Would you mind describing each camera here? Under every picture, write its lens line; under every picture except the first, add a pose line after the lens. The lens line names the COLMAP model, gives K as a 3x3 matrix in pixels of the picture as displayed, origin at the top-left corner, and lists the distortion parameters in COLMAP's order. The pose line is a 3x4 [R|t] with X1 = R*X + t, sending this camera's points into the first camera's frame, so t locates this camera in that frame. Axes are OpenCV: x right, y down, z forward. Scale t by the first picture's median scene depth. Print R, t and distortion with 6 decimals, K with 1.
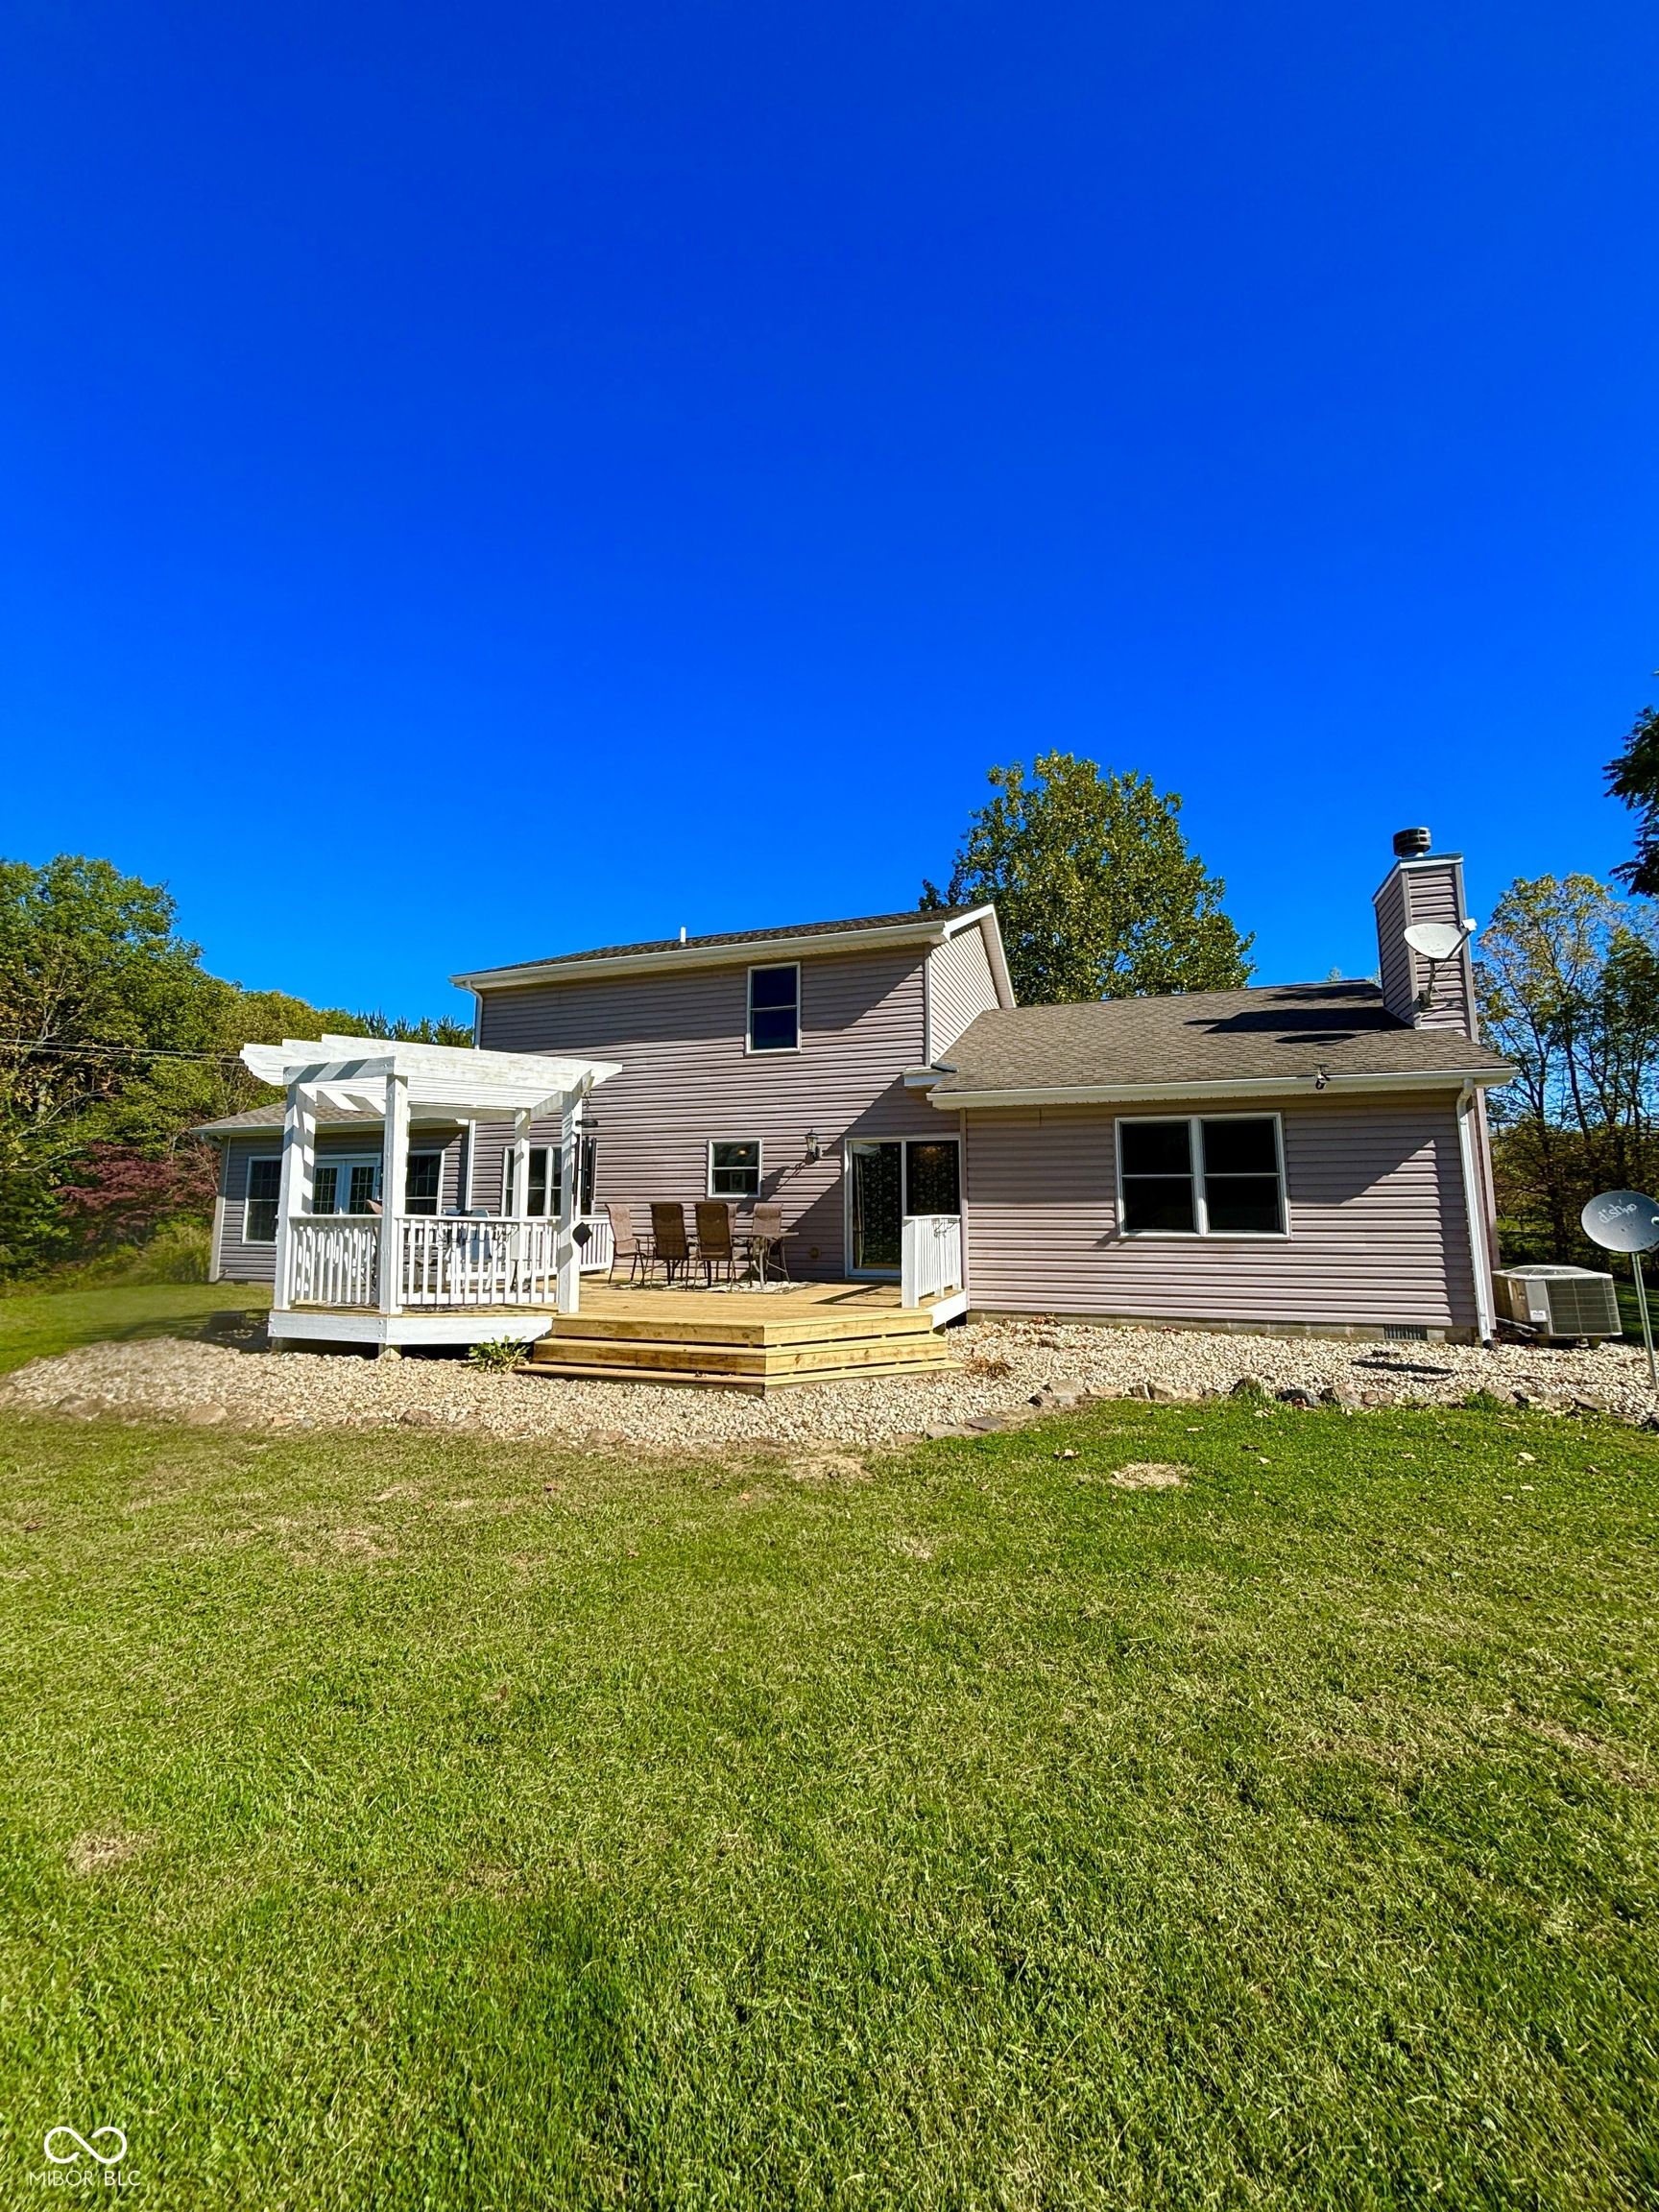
lens RADIAL K [[884.6, 0, 827.9], [0, 884.6, 1093.7], [0, 0, 1]] dist [0.000808, -0.002878]
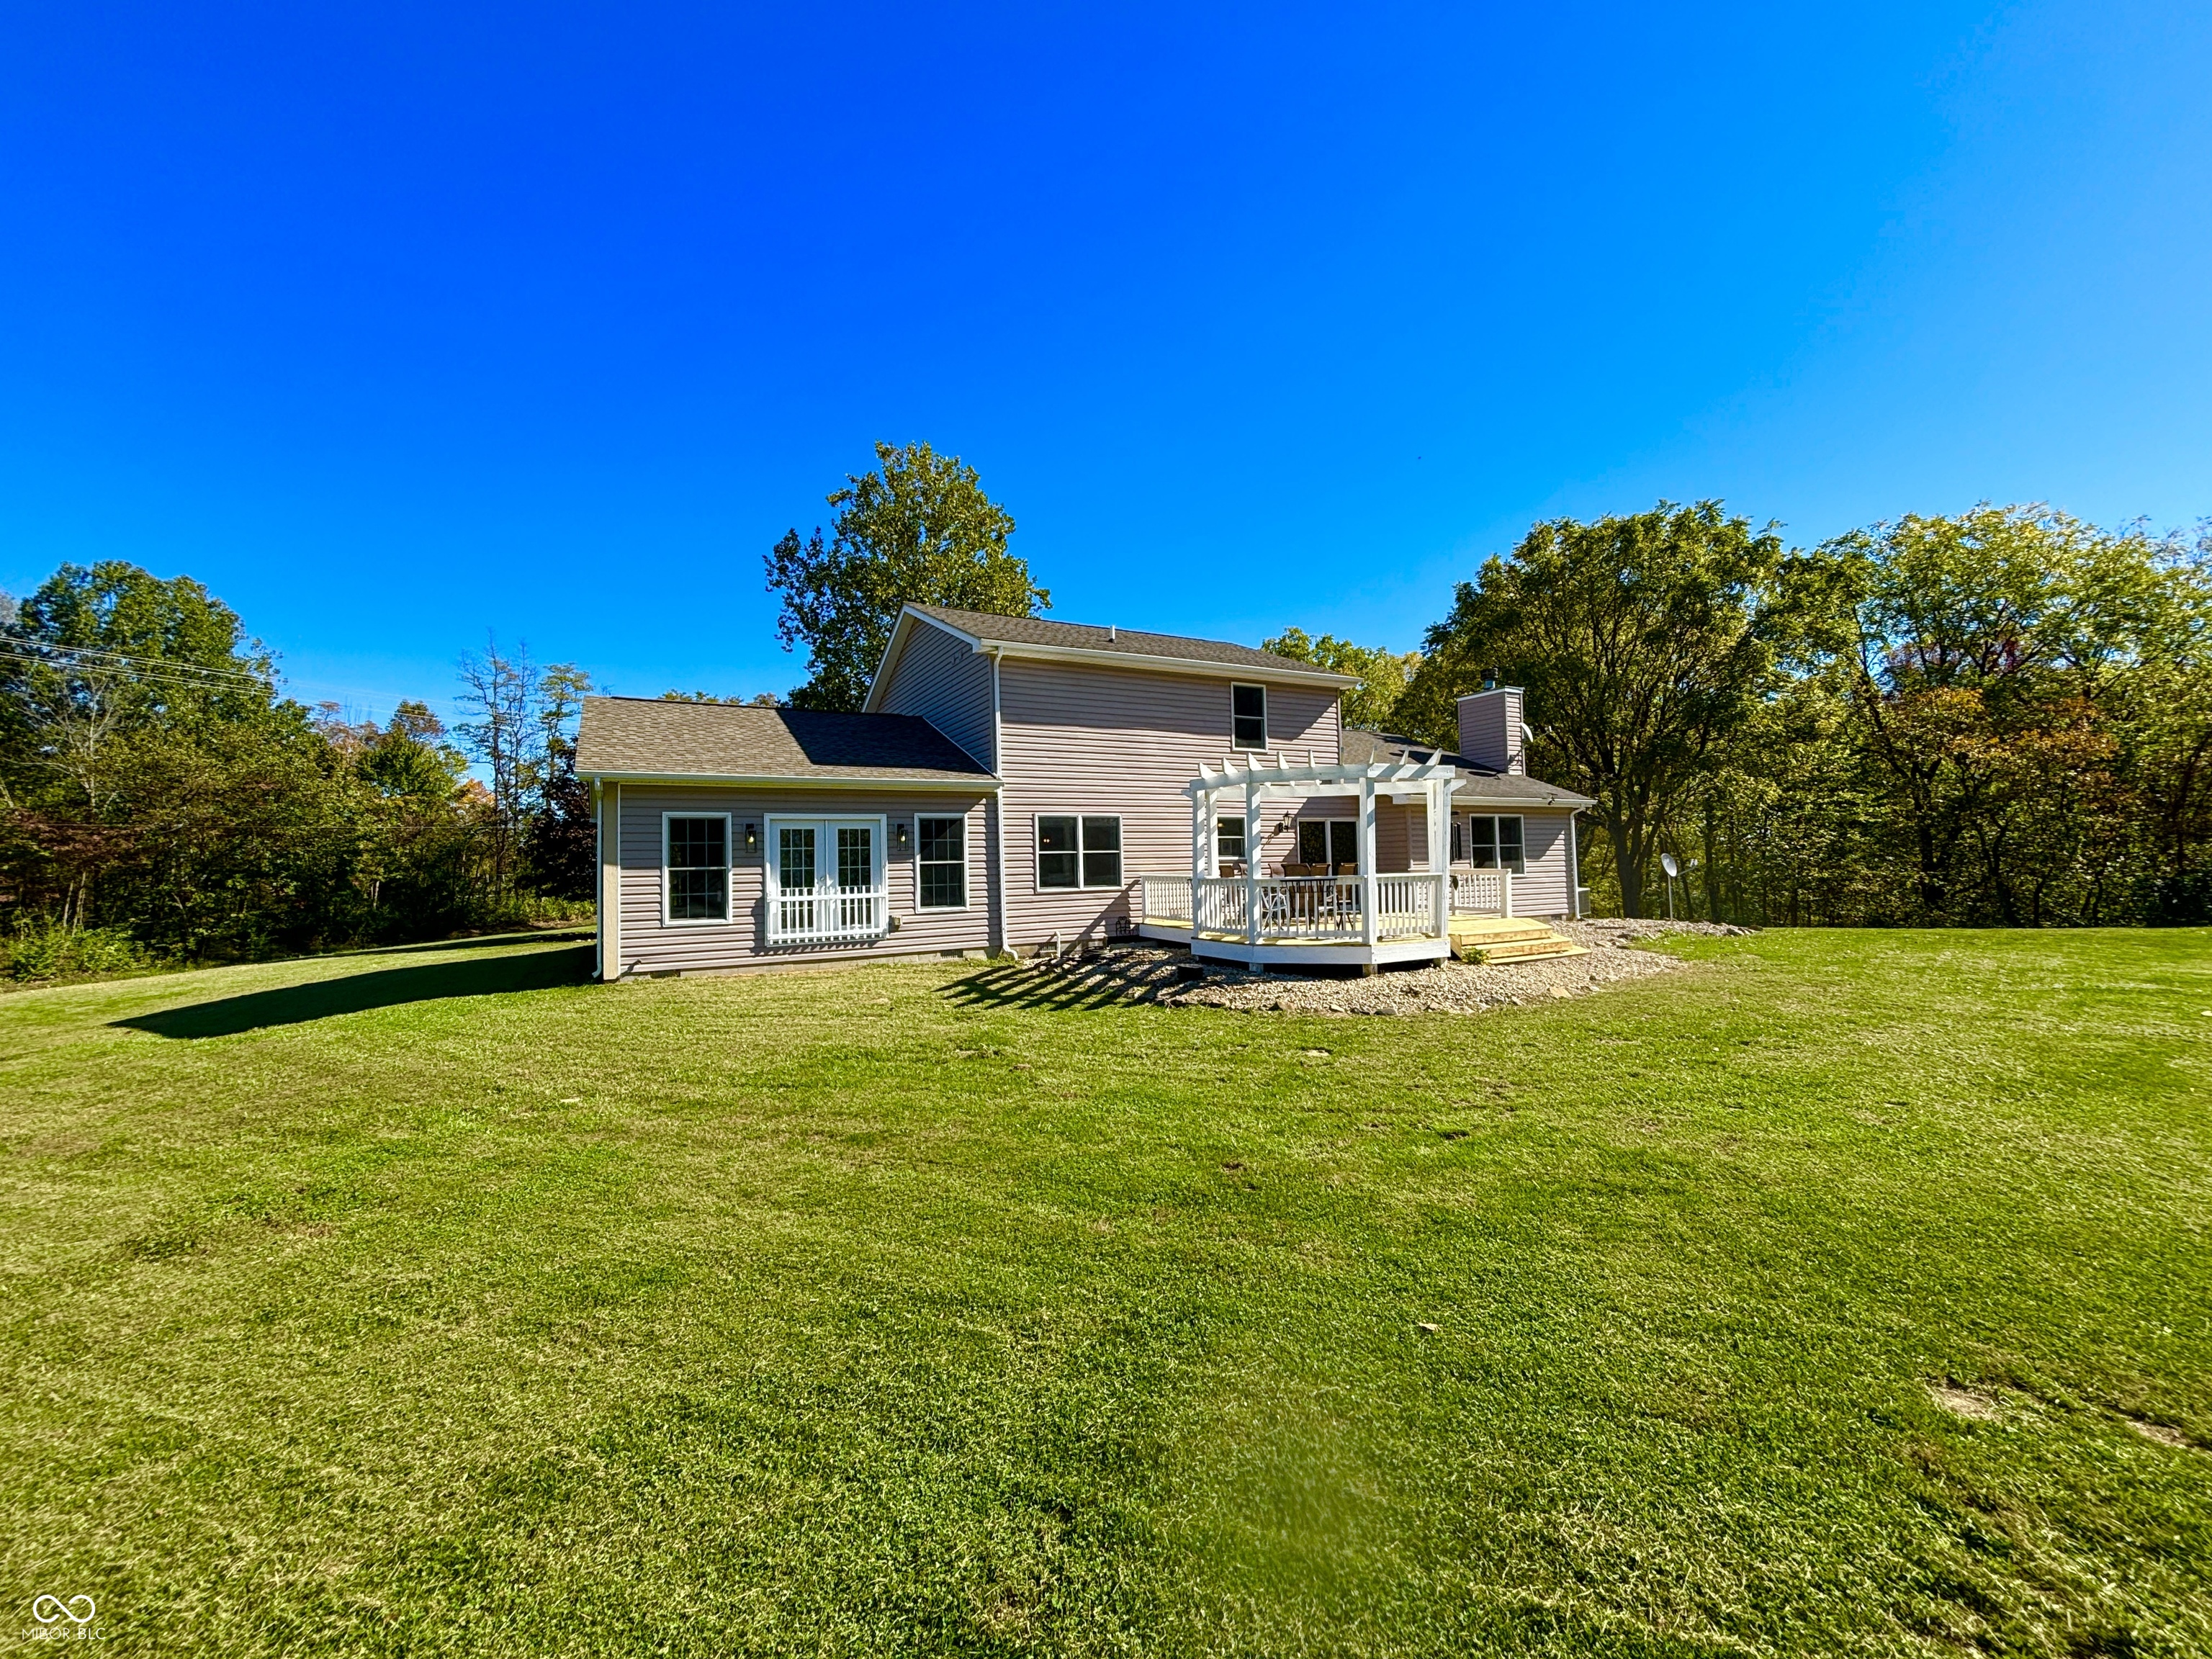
lens RADIAL K [[884.6, 0, 1098.5], [0, 884.6, 831.4], [0, 0, 1]] dist [0.000808, -0.002878]
pose [[0.674516, 0.018017, 0.738040, -1.236229], [-0.076302, 0.996050, 0.045419, 0.031924], [-0.734307, -0.086949, 0.673226, 0.272849]]
